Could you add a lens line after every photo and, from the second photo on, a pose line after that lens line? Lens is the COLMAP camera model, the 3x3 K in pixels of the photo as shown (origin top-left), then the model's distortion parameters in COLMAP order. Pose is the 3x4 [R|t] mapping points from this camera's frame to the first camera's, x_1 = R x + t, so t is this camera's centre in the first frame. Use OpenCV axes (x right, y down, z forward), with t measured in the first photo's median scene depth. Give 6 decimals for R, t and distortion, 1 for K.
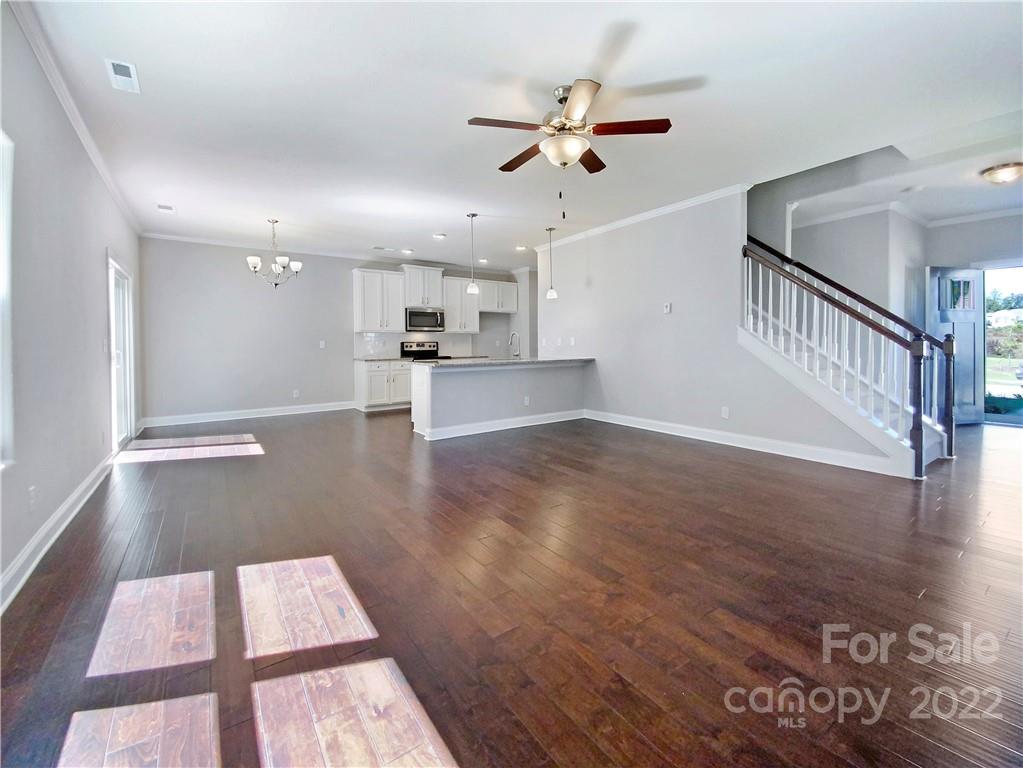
lens RADIAL K [[428.9, 0, 511.2], [0, 428.9, 349.5], [0, 0, 1]] dist [-0.012677, -0.000451]
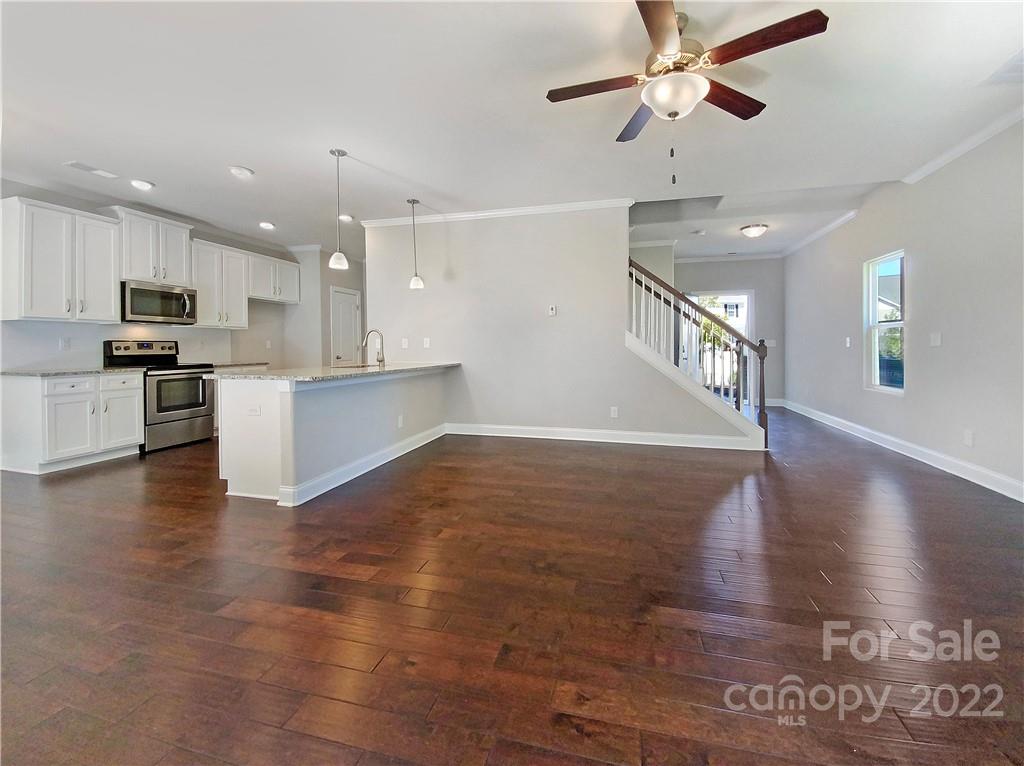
lens RADIAL K [[429.4, 0, 511.7], [0, 429.4, 348.5], [0, 0, 1]] dist [-0.012677, -0.000451]
pose [[0.752881, 0.004833, 0.658139, -0.243687], [0.001061, 0.999963, -0.008556, -0.001408], [-0.658156, 0.007140, 0.752848, 0.239612]]
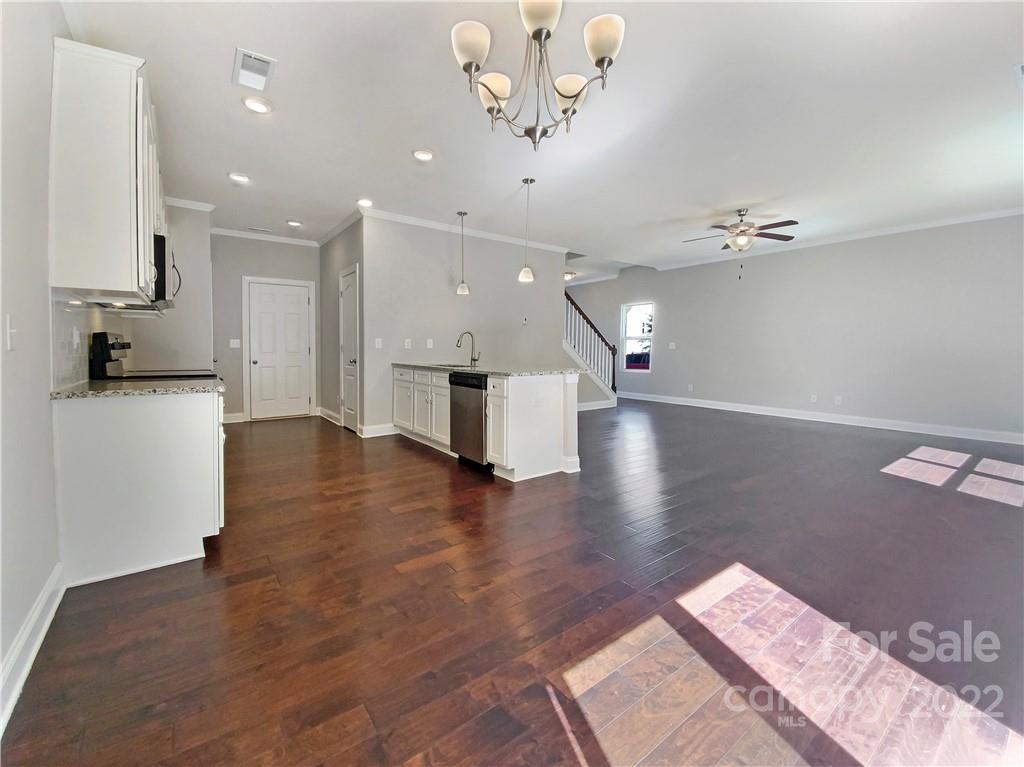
lens RADIAL K [[416.1, 0, 512.0], [0, 416.1, 383.5], [0, 0, 1]] dist [-0.000137, -0.000010]
pose [[-0.036572, -0.075645, 0.996464, -0.642338], [0.007123, 0.997086, 0.075953, -0.002038], [-0.999306, 0.009876, -0.035927, 0.785656]]
